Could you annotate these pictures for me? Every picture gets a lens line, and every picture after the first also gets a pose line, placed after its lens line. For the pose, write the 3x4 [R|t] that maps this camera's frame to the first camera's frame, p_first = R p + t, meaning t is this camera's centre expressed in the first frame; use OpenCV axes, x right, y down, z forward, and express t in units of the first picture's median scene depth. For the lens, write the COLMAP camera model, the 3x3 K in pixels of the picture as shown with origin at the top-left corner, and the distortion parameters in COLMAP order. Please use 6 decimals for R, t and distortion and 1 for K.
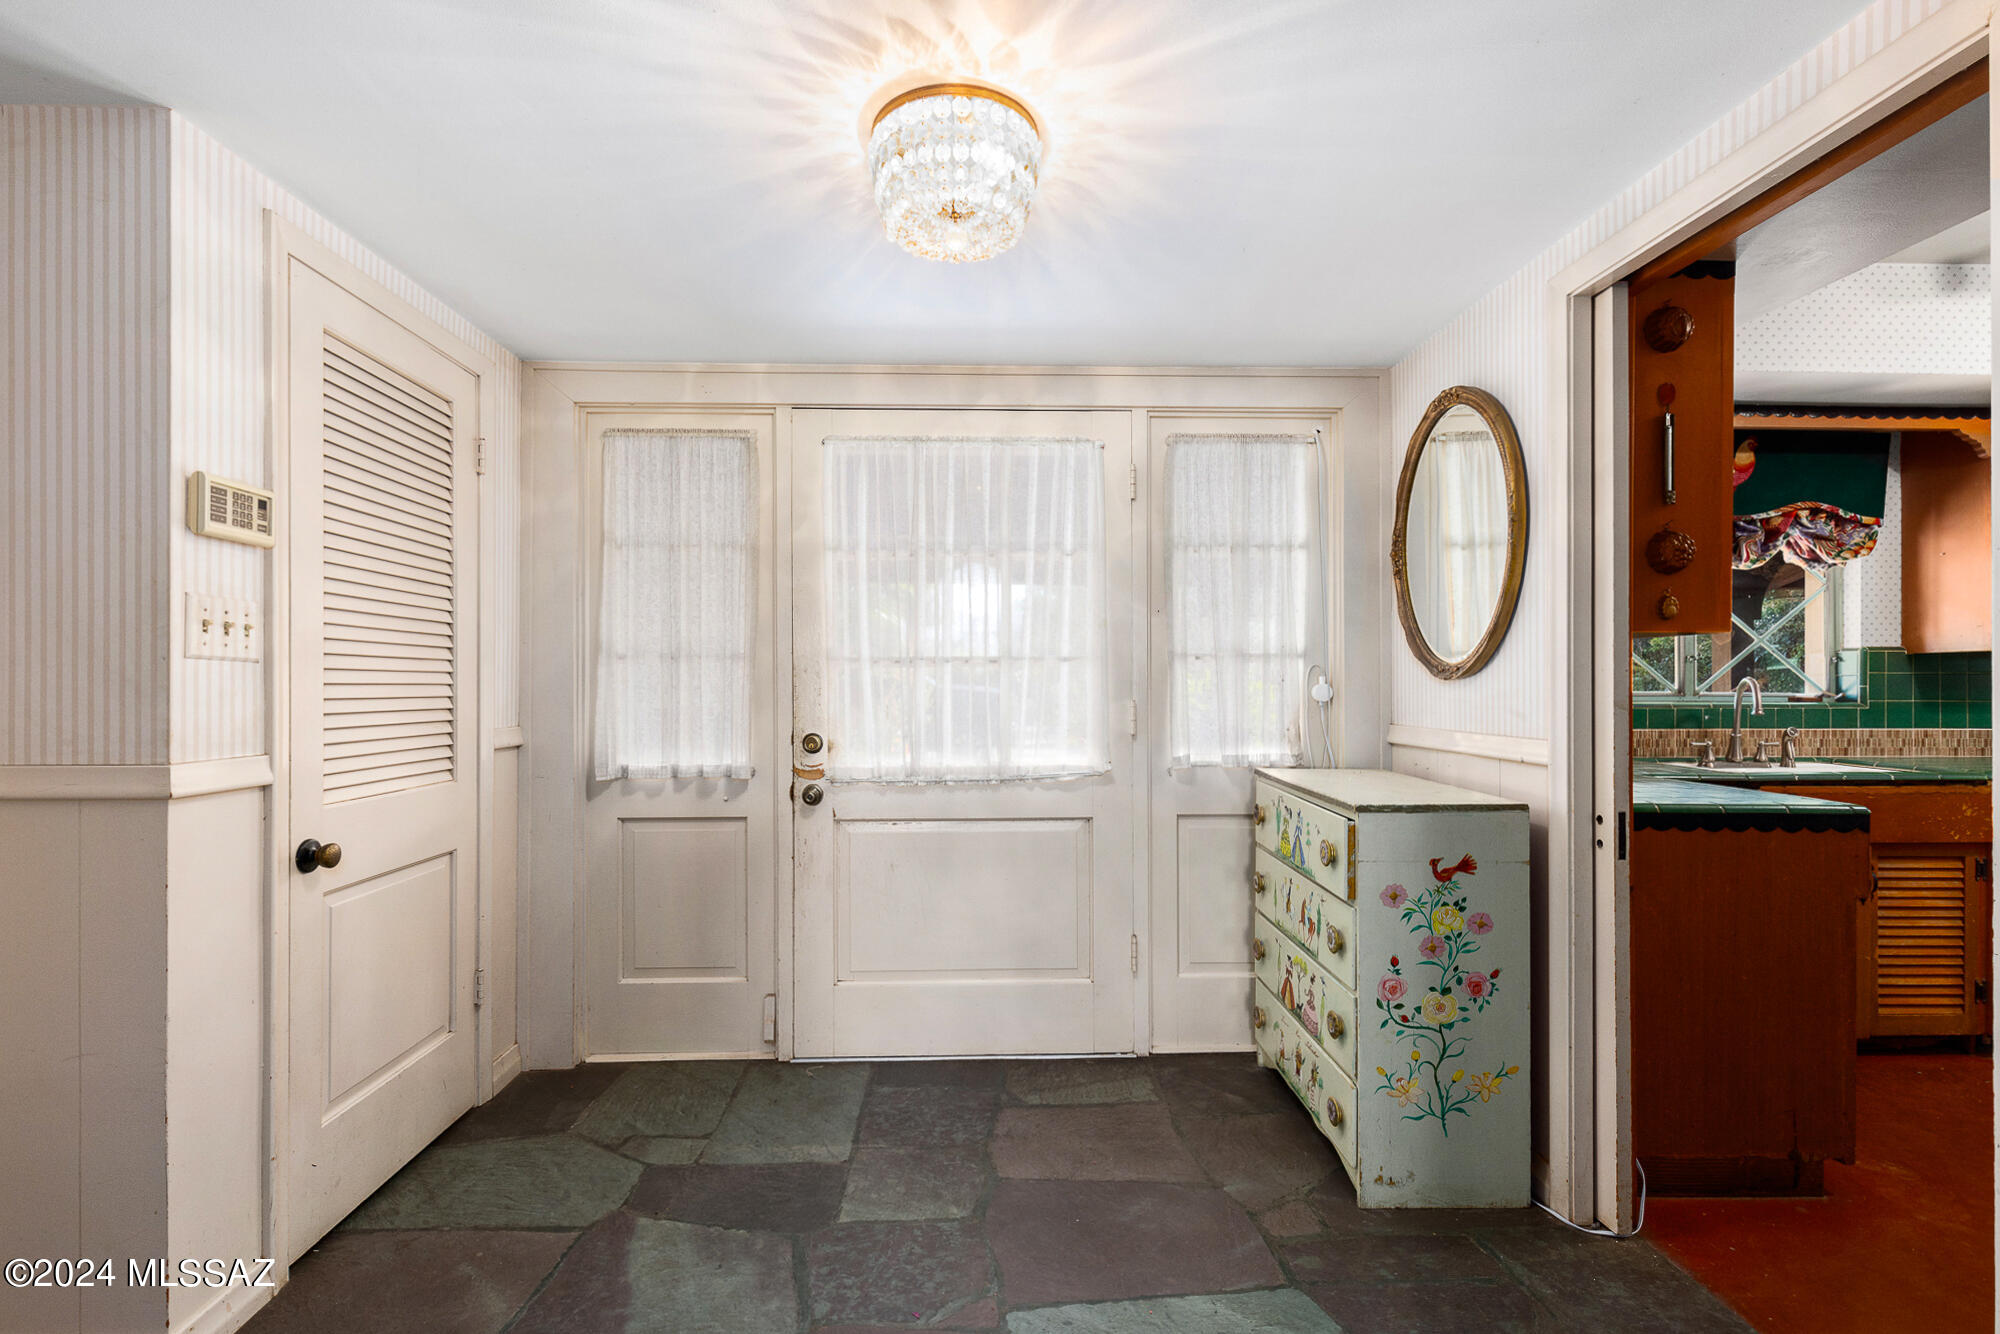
lens RADIAL K [[938.0, 0, 1000.9], [0, 938.0, 692.7], [0, 0, 1]] dist [0.000340, 0.000025]
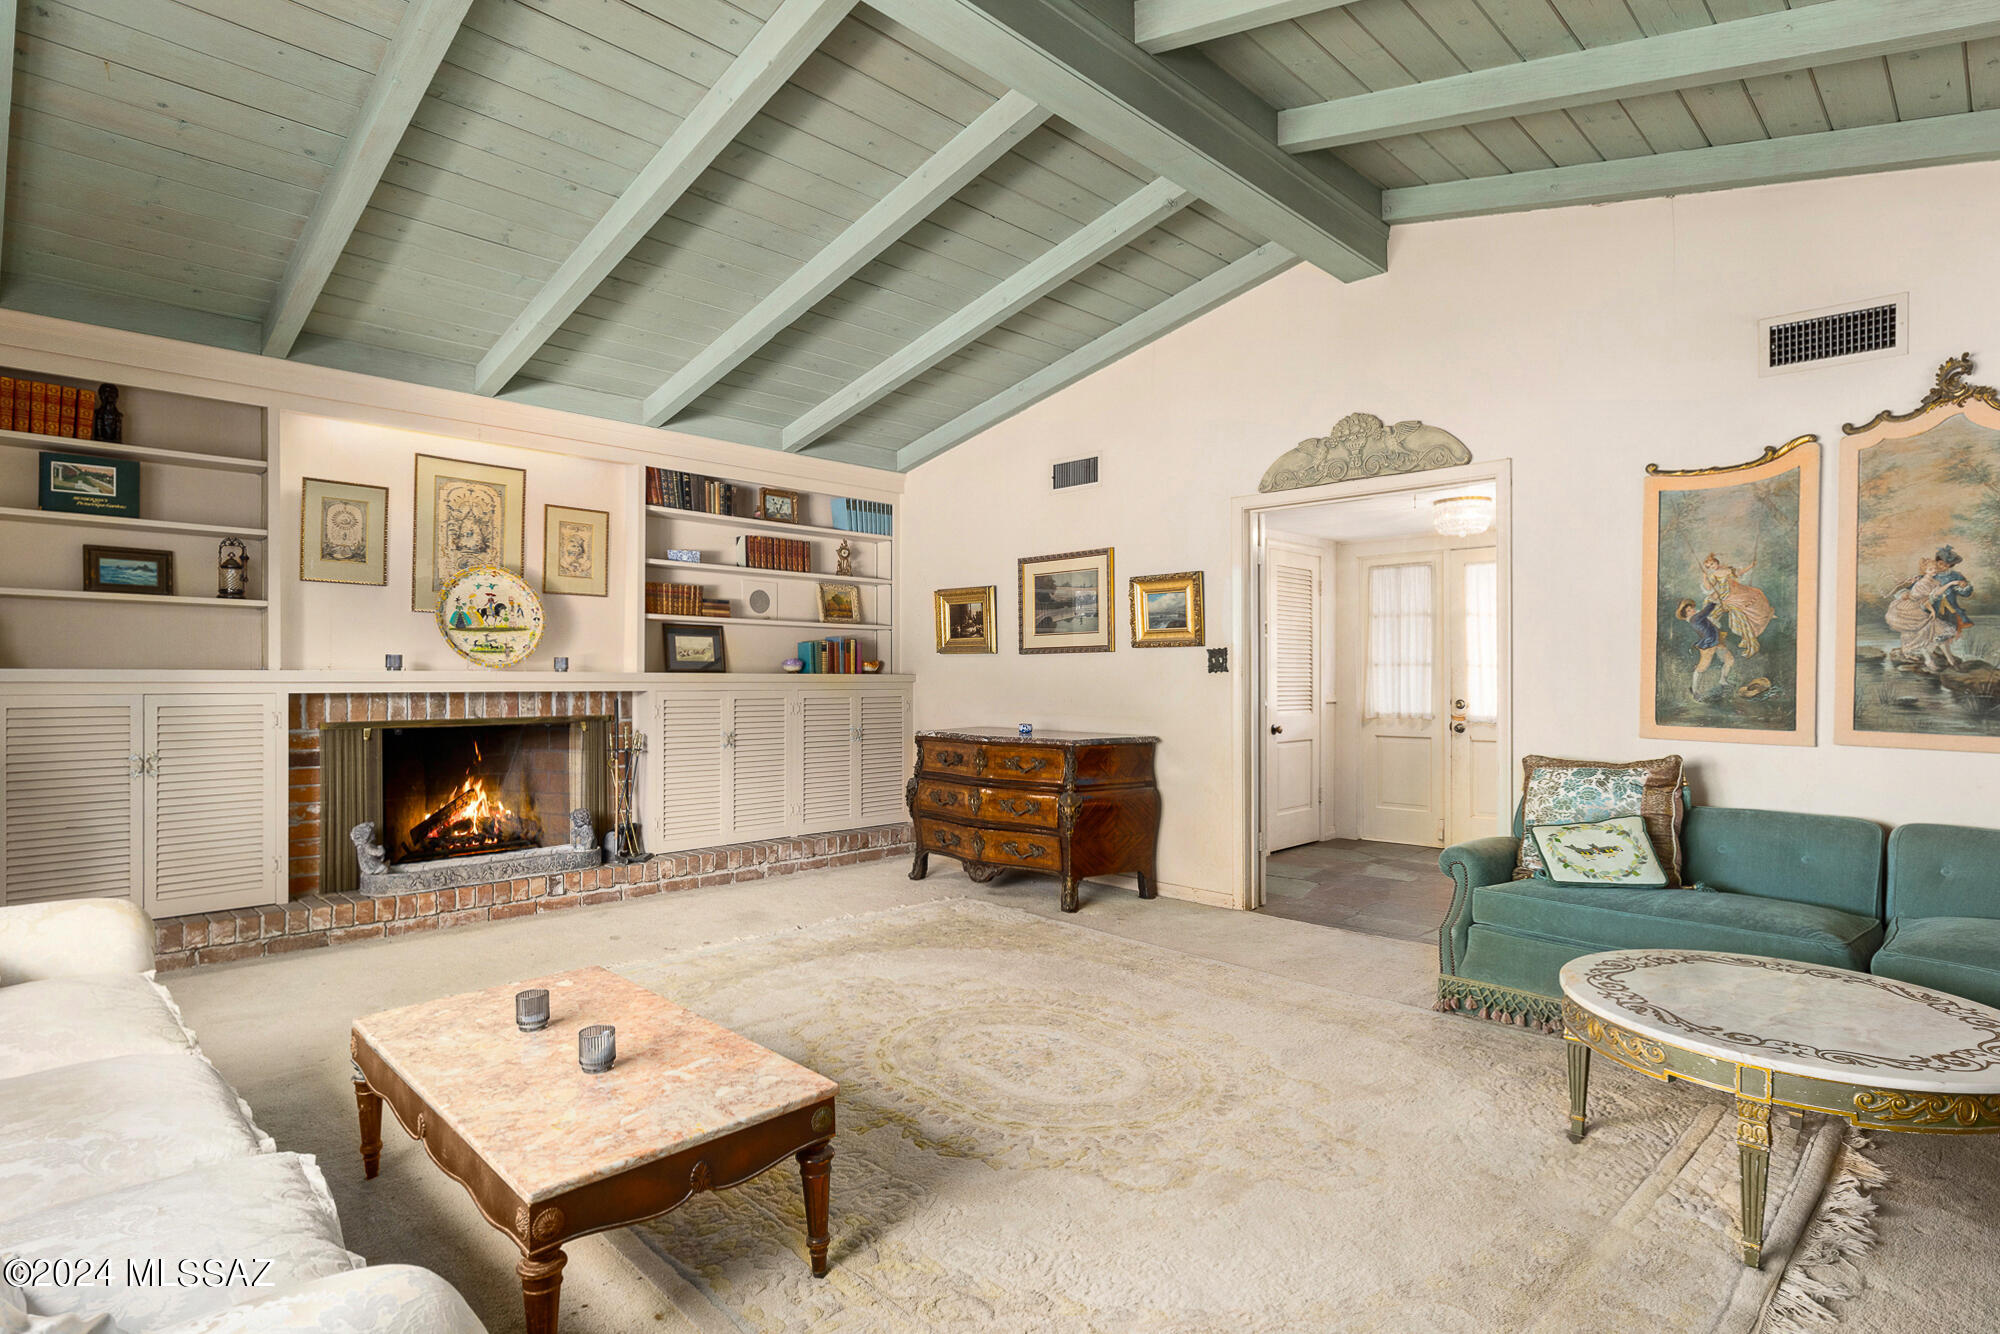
lens RADIAL K [[1051.0, 0, 1000.0], [0, 1051.0, 667.0], [0, 0, 1]] dist [-0.001799, 0.000073]
pose [[0.684104, -0.004616, -0.729370, 0.846326], [0.001514, 0.999987, -0.004908, -0.021360], [0.729383, 0.002253, 0.684102, -1.443553]]
